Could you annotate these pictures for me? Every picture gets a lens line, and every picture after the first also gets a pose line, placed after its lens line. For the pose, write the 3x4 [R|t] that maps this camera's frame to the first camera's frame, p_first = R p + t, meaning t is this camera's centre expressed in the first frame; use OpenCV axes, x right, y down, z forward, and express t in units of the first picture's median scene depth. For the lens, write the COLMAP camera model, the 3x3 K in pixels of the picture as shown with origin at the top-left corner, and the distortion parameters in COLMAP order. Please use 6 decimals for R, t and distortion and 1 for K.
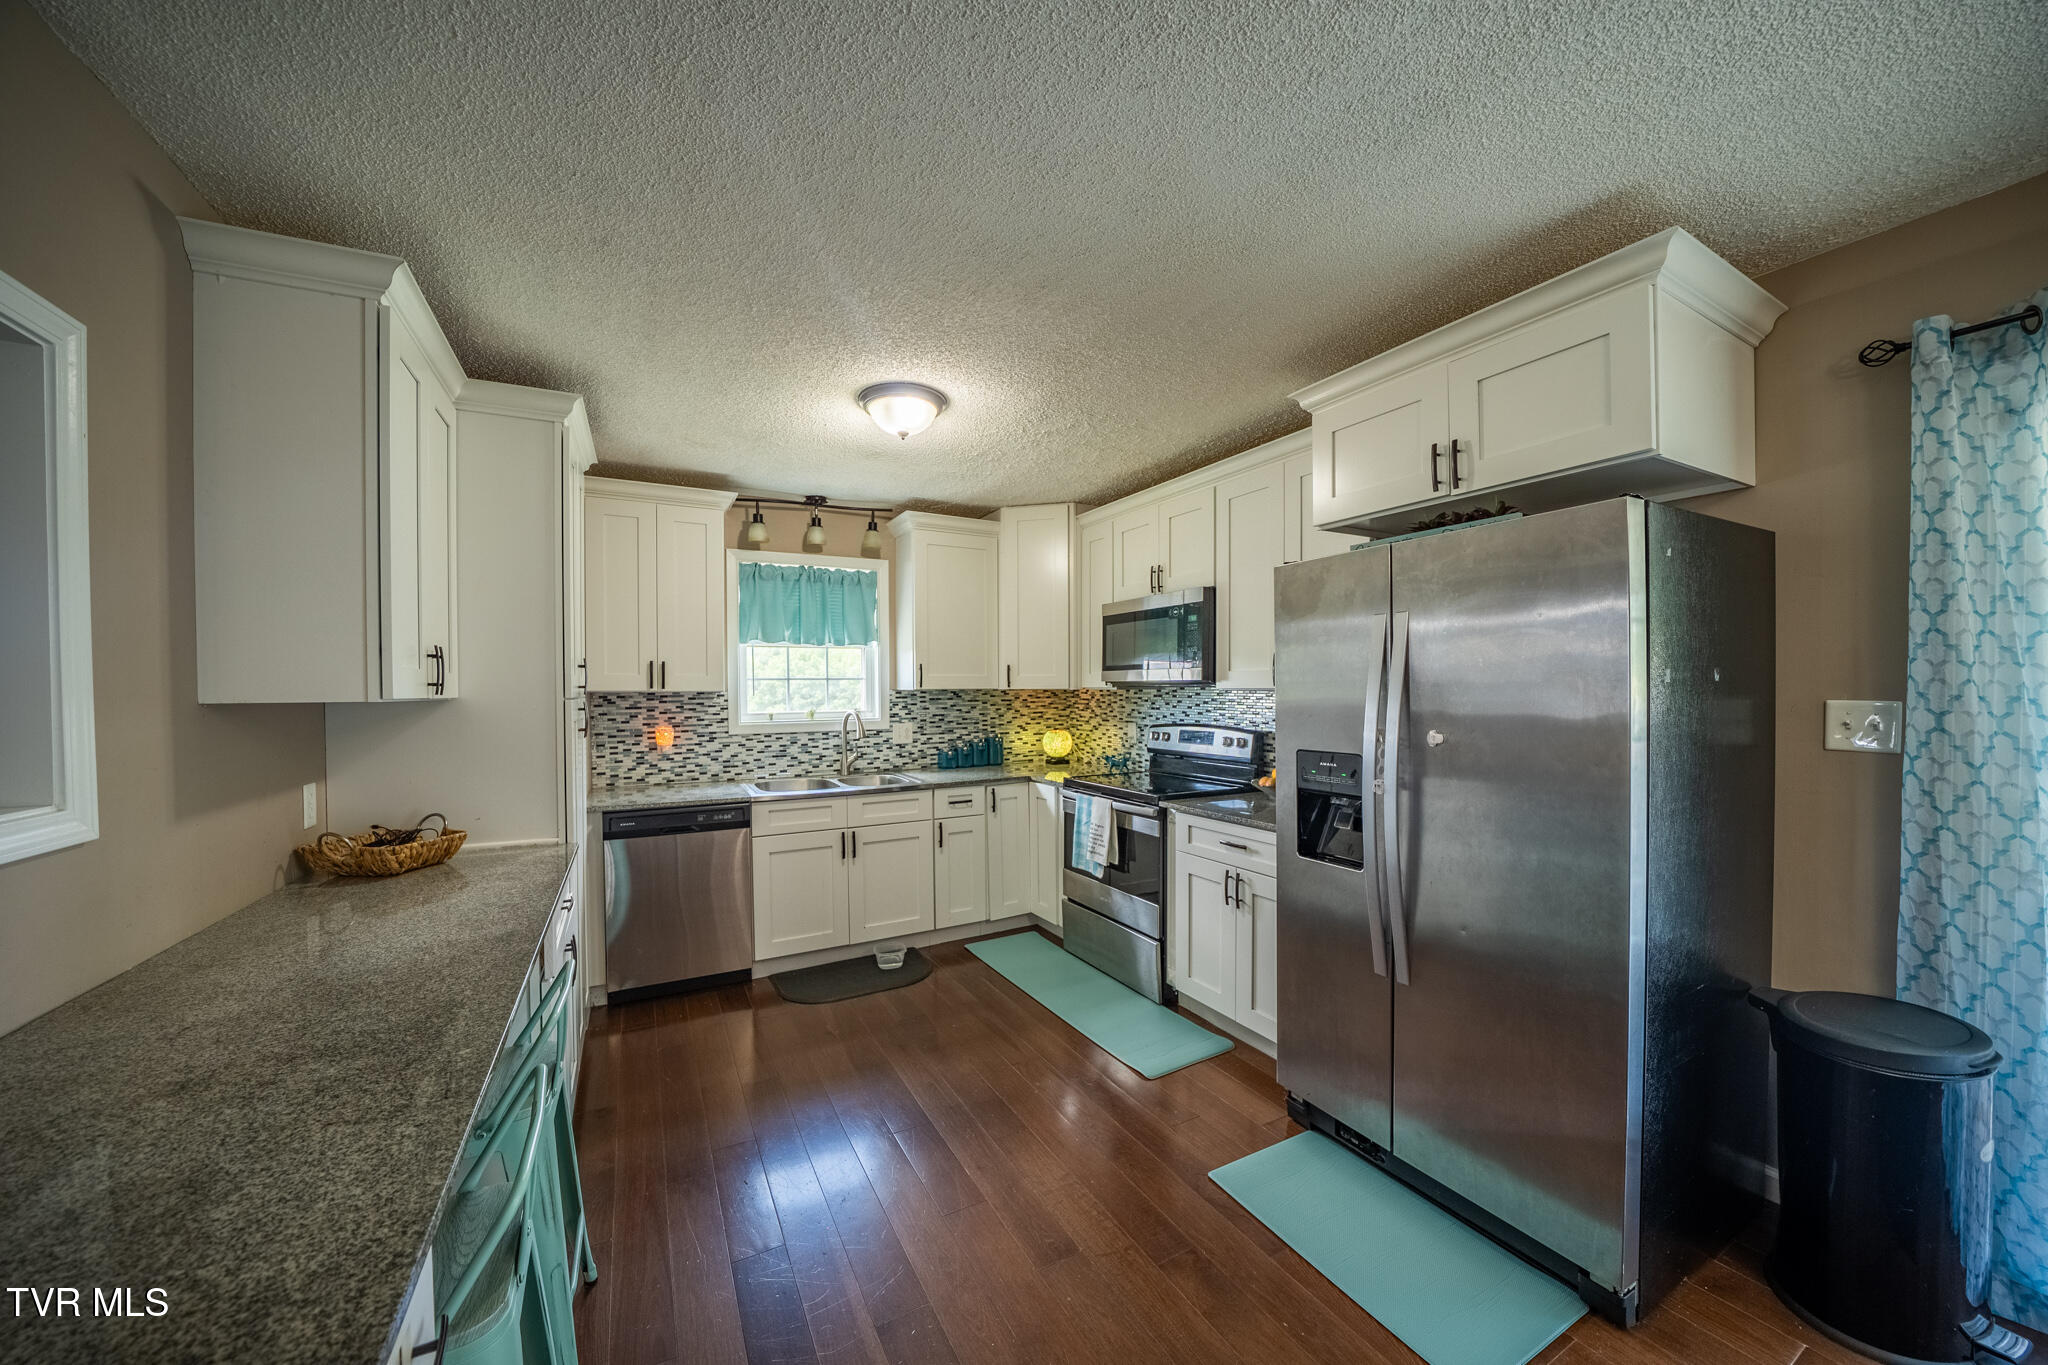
lens RADIAL K [[732.4, 0, 1029.9], [0, 732.4, 694.1], [0, 0, 1]] dist [-0.001021, -0.000165]
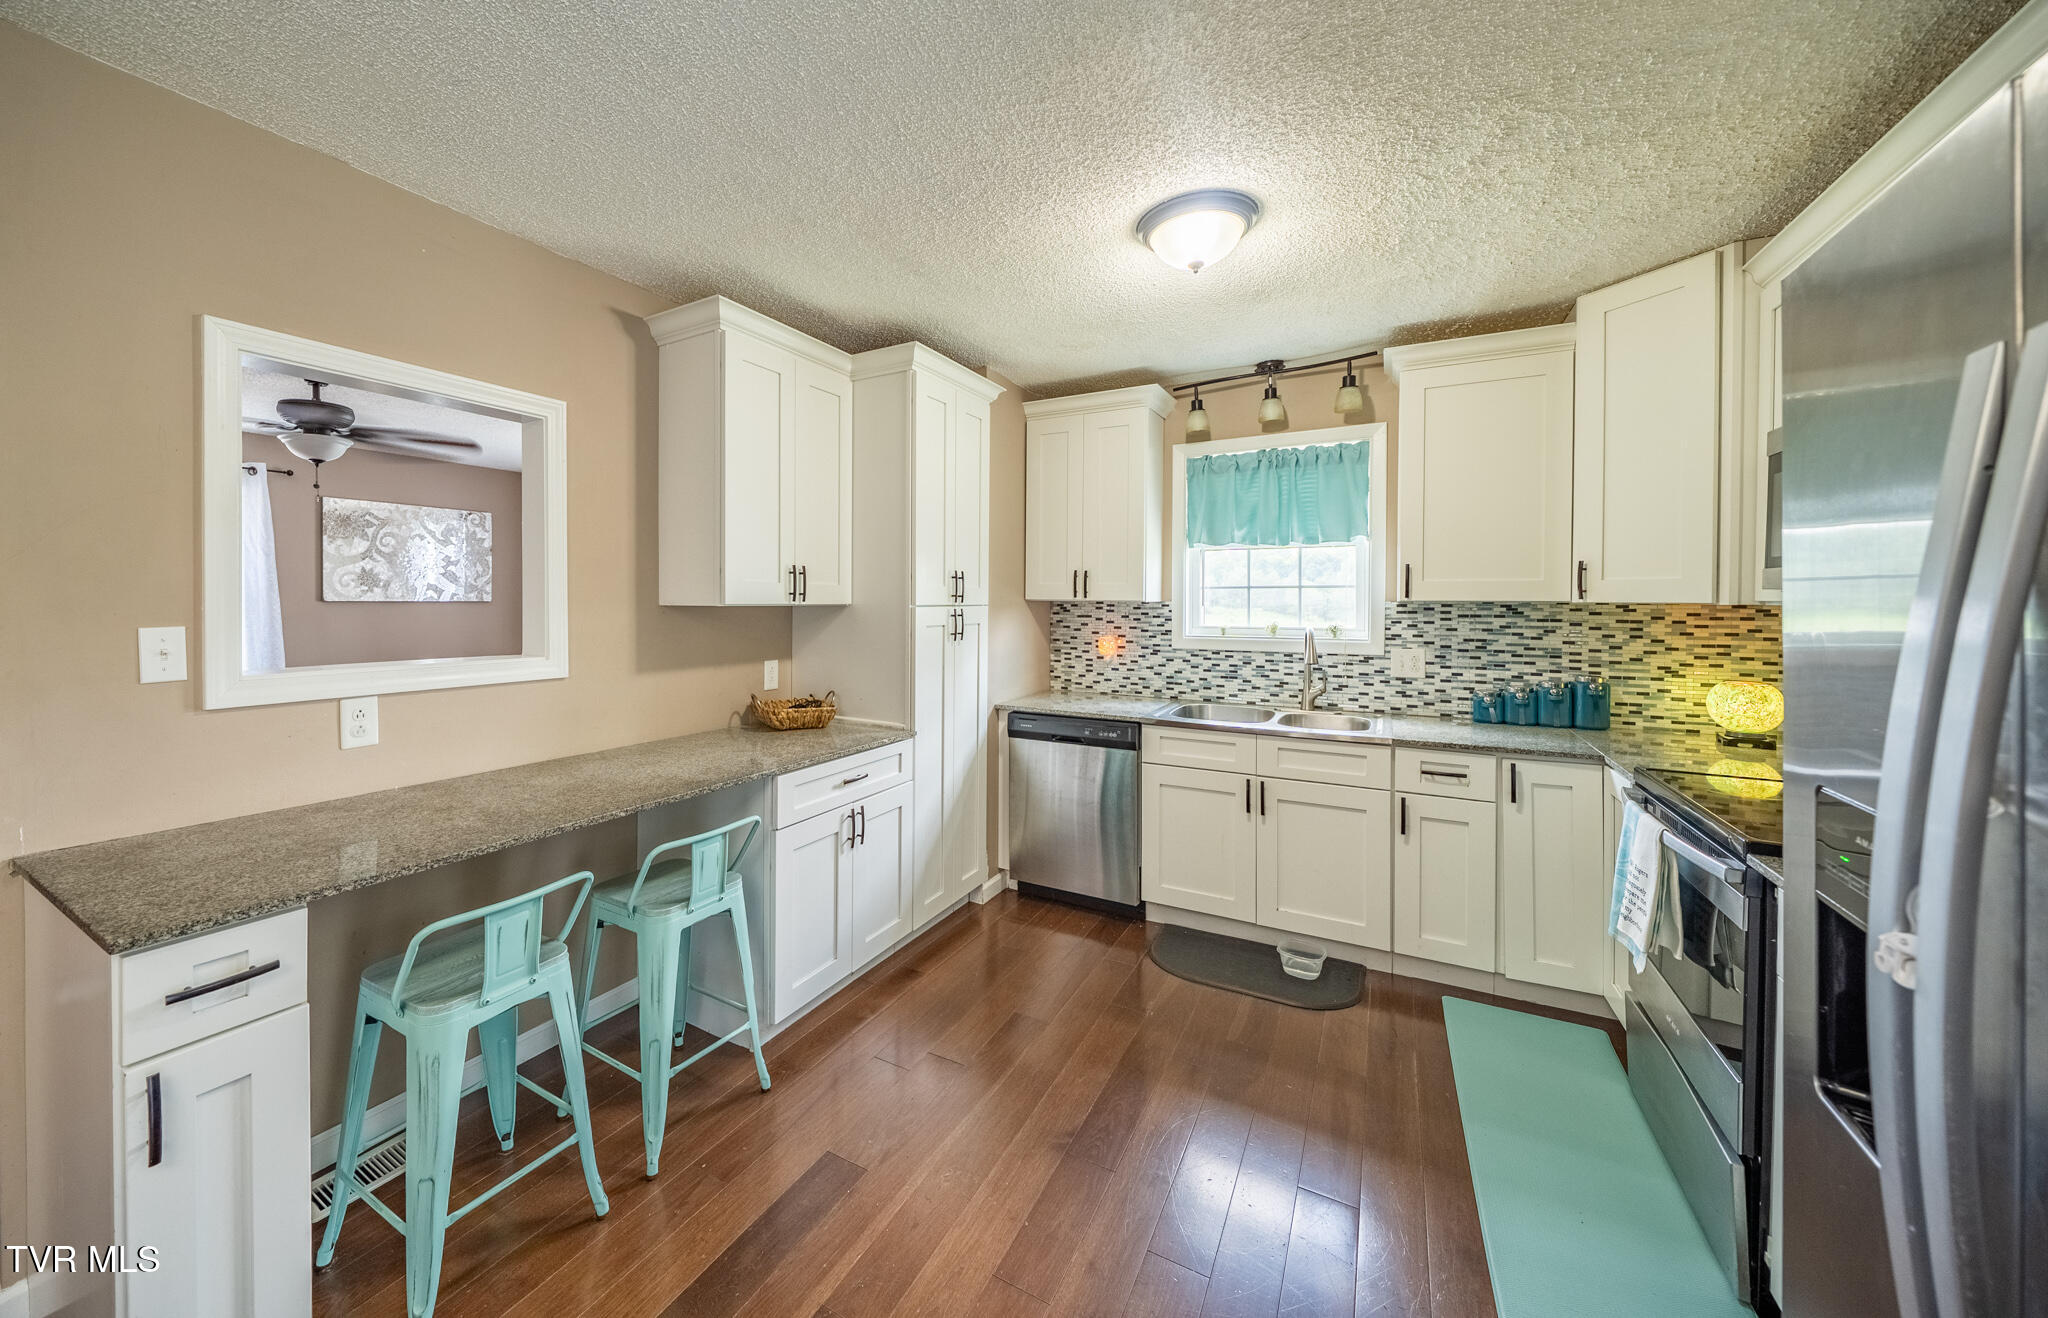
lens RADIAL K [[767.5, 0, 920.3], [0, 767.5, 601.8], [0, 0, 1]] dist [-0.000433, 0.000024]
pose [[0.491481, 0.011127, -0.870817, 0.261130], [-0.012878, 0.999902, 0.005508, -0.003918], [0.870793, 0.008508, 0.491576, 0.247672]]
